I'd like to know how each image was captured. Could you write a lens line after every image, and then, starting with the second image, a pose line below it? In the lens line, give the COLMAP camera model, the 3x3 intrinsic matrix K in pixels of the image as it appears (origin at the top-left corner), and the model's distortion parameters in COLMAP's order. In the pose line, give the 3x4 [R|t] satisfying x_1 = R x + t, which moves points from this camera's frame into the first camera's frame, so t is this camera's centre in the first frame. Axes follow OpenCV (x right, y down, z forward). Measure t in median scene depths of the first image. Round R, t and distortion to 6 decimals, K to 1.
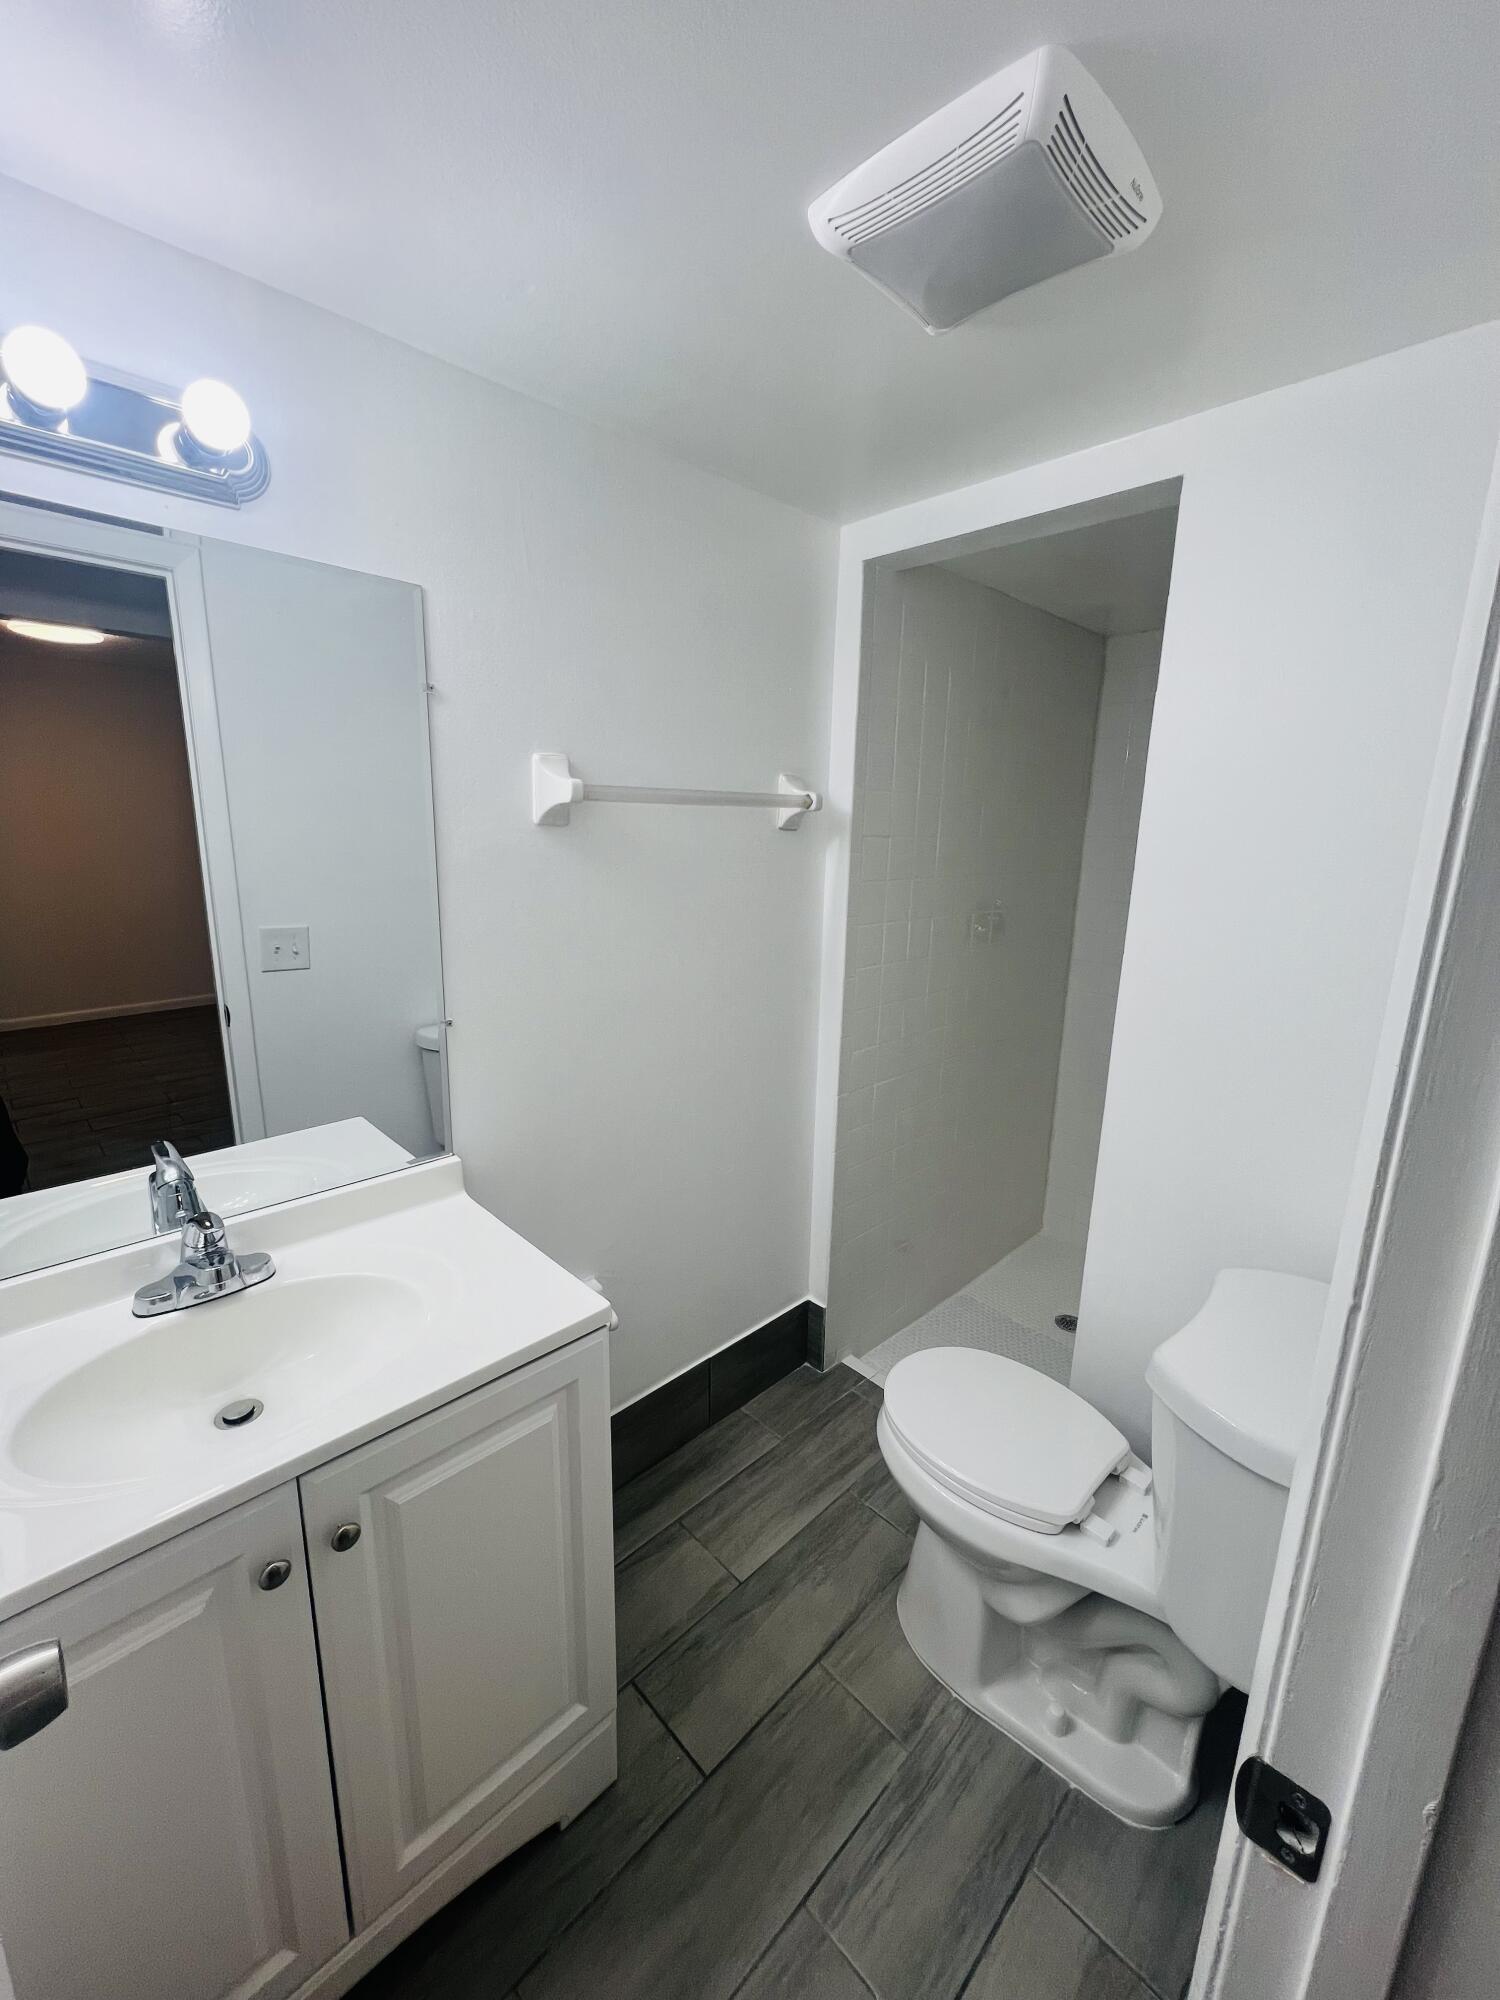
lens RADIAL K [[796.2, 0, 757.9], [0, 796.2, 1006.1], [0, 0, 1]] dist [0.001614, 0.000533]
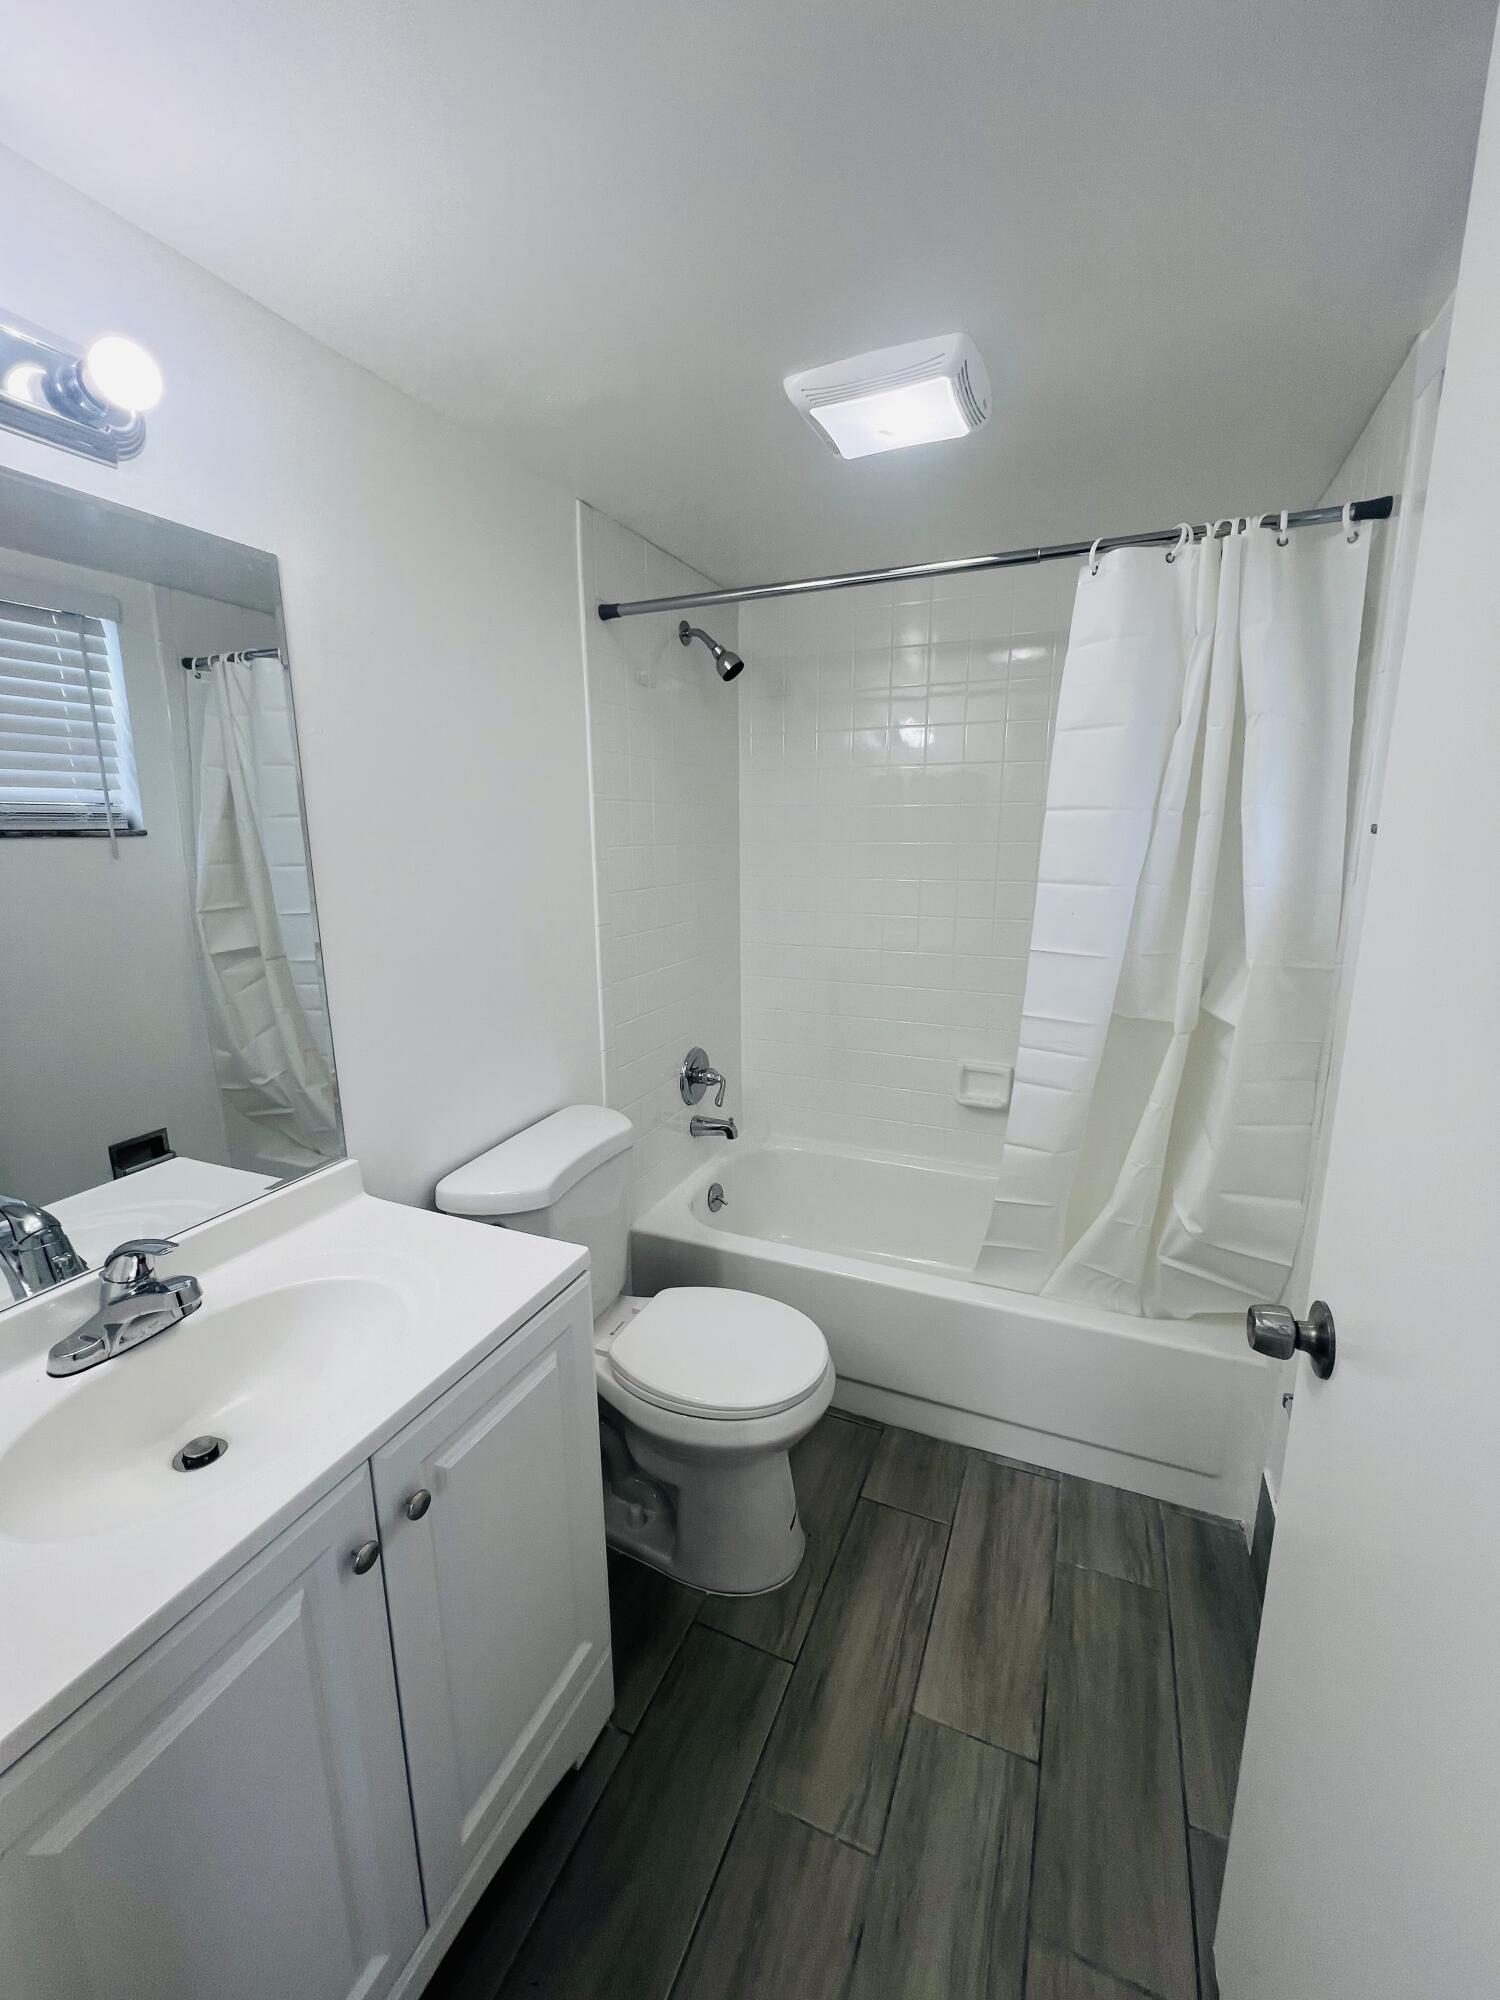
lens RADIAL K [[796.2, 0, 742.1], [0, 796.2, 990.8], [0, 0, 1]] dist [0.001614, 0.000533]
pose [[0.936955, -0.108601, 0.332146, -0.318839], [0.111255, 0.993730, 0.011077, 0.042614], [-0.331266, 0.026574, 0.943163, -0.083330]]
